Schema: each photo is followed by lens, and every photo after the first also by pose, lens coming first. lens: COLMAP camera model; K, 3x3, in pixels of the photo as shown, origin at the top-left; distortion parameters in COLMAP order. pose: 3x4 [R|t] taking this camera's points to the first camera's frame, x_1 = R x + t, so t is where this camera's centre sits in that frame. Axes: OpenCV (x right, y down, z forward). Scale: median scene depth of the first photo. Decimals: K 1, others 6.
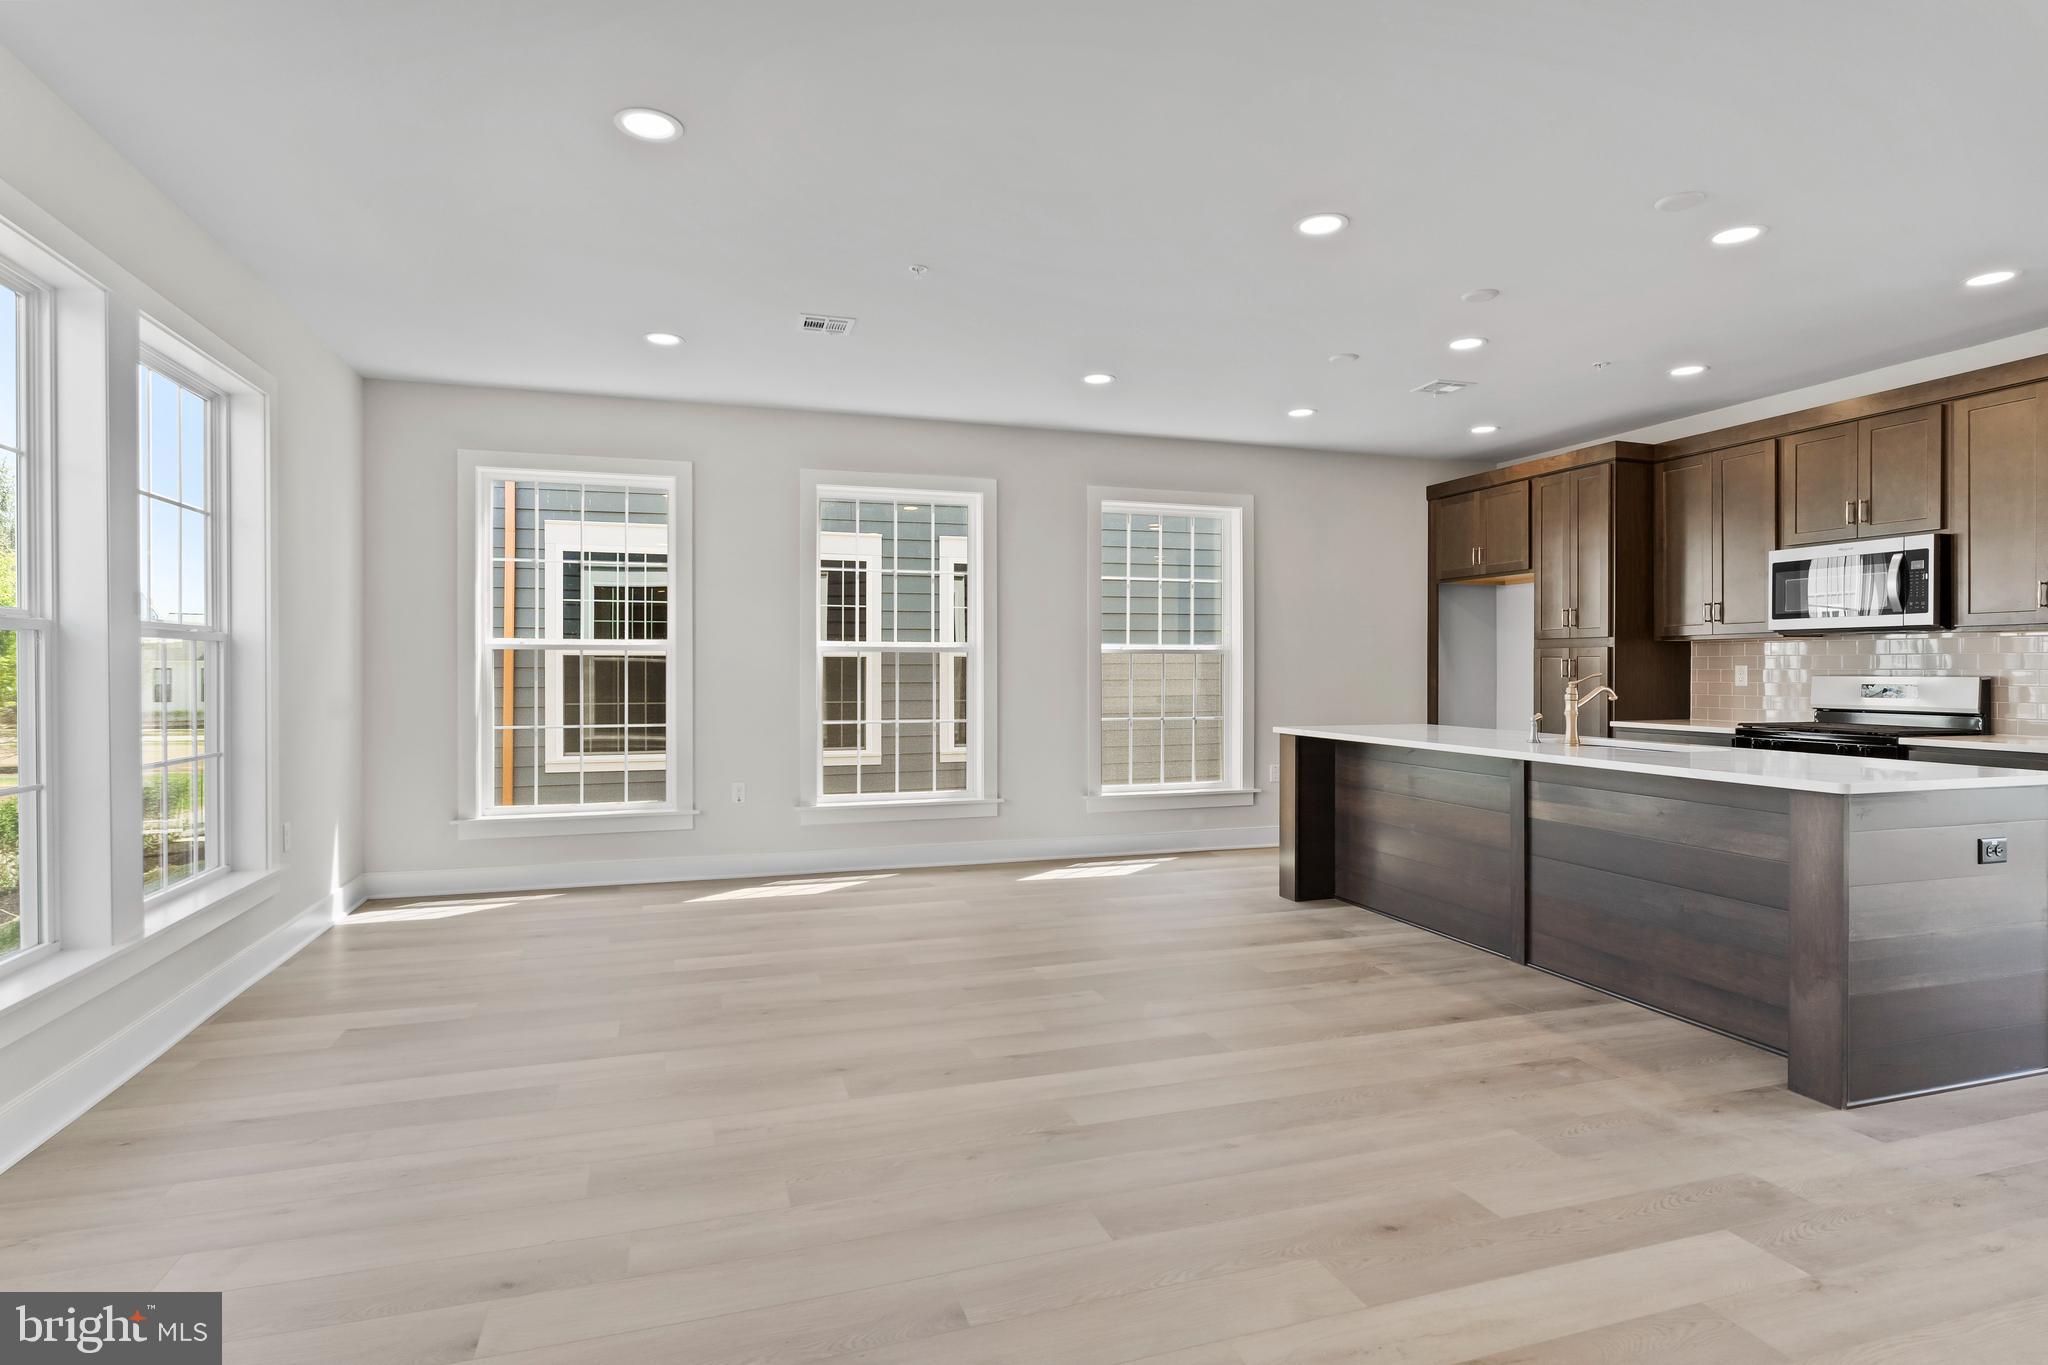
lens RADIAL K [[1056.3, 0, 1020.3], [0, 1056.3, 669.9], [0, 0, 1]] dist [-0.007364, 0.005390]
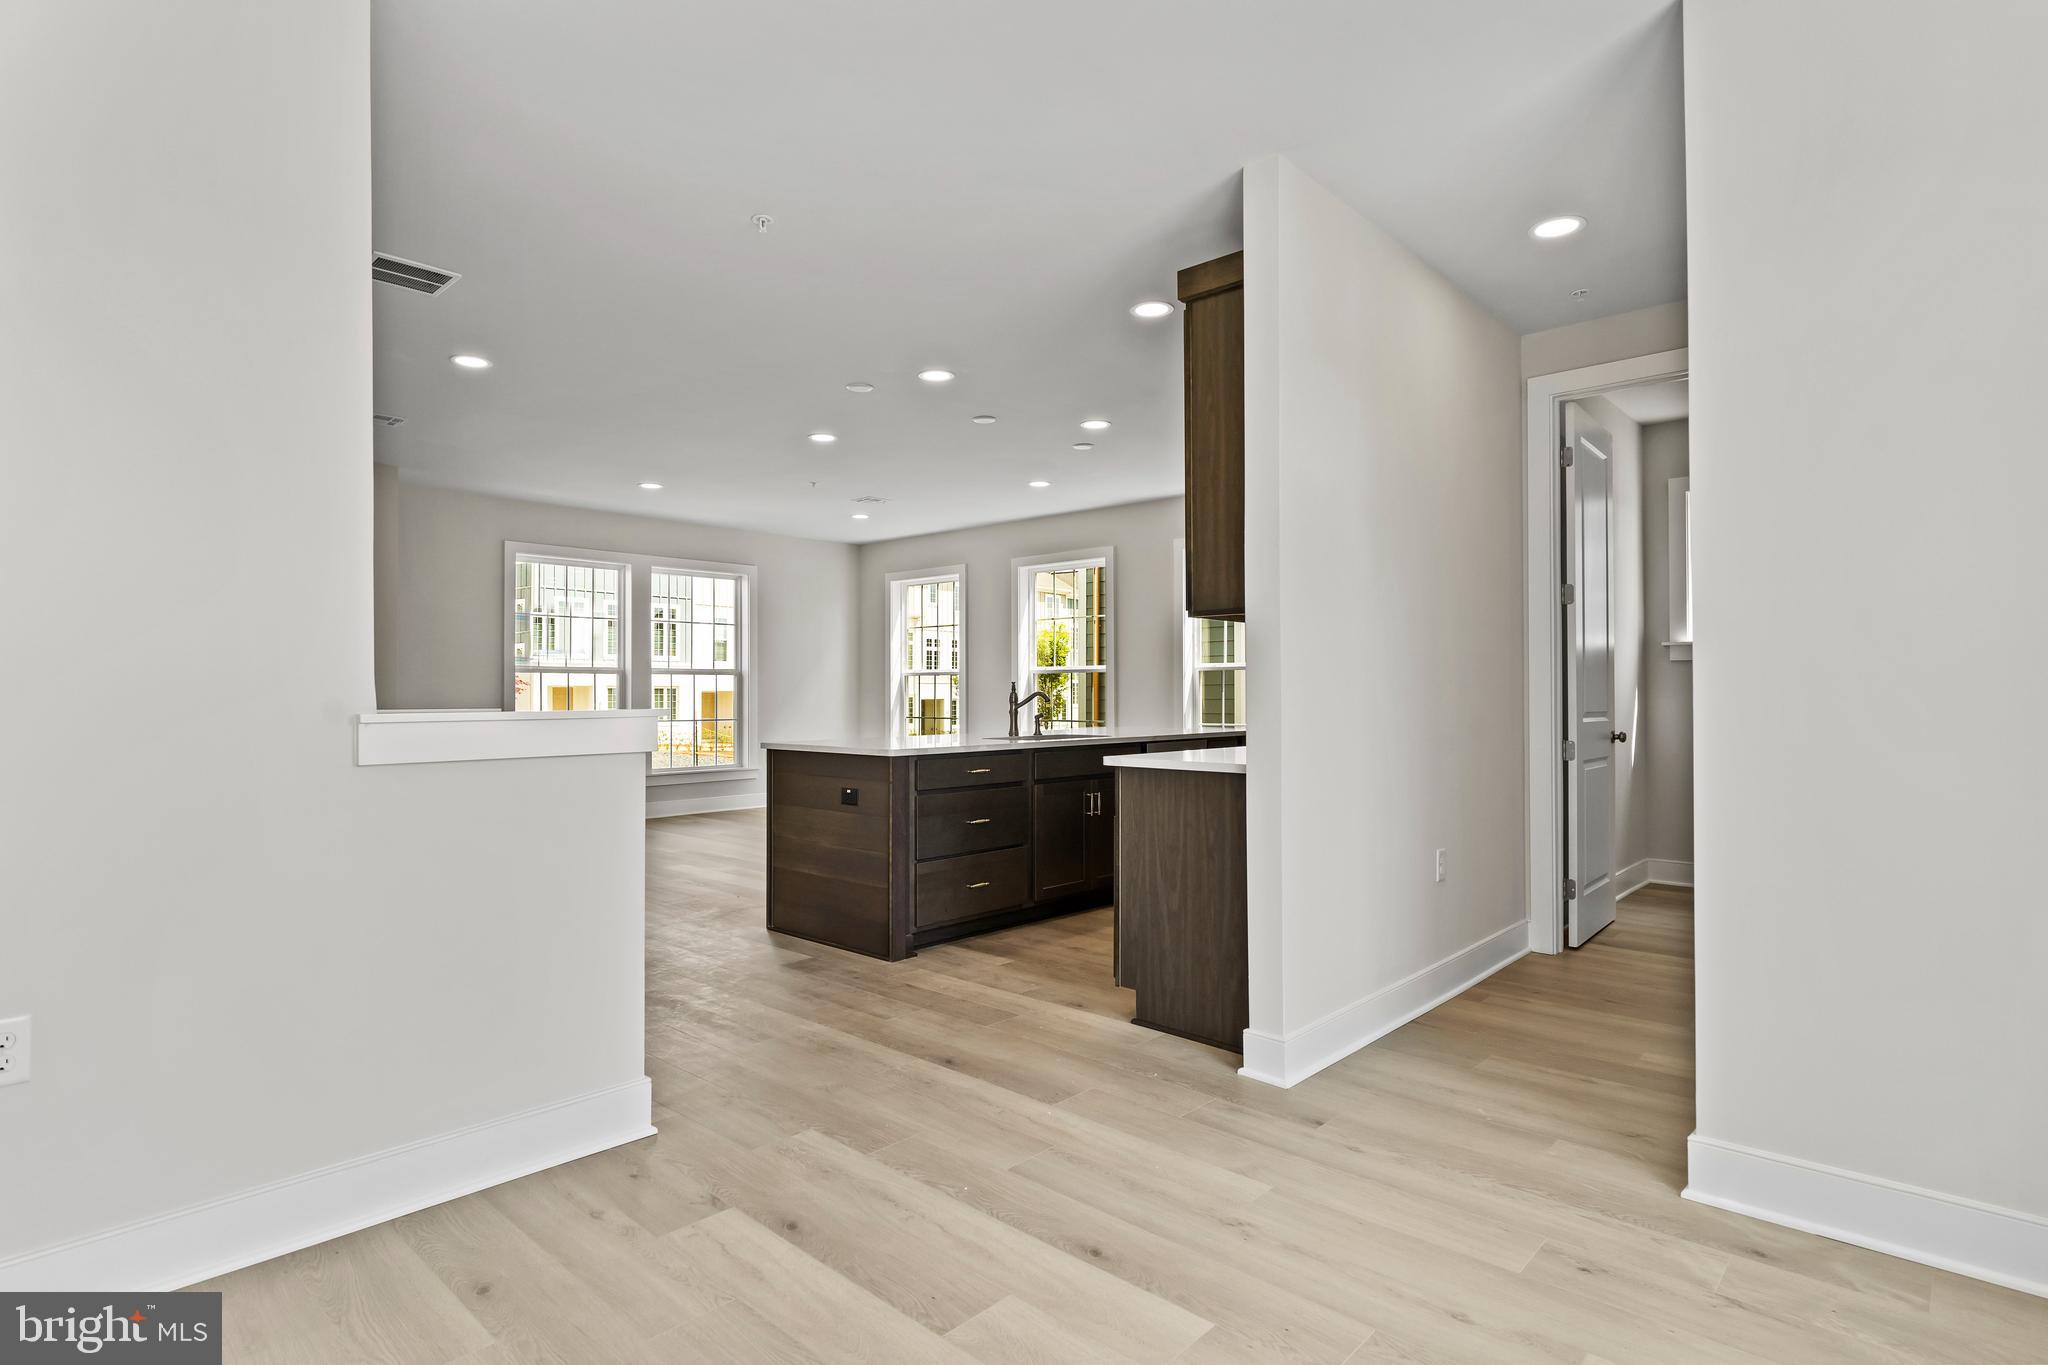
lens RADIAL K [[1056.3, 0, 1026.8], [0, 1056.3, 672.6], [0, 0, 1]] dist [-0.007364, 0.005390]
pose [[0.489422, -0.015796, -0.871904, 1.534047], [0.000854, 0.999844, -0.017635, 0.011976], [0.872047, 0.007886, 0.489359, 0.308958]]
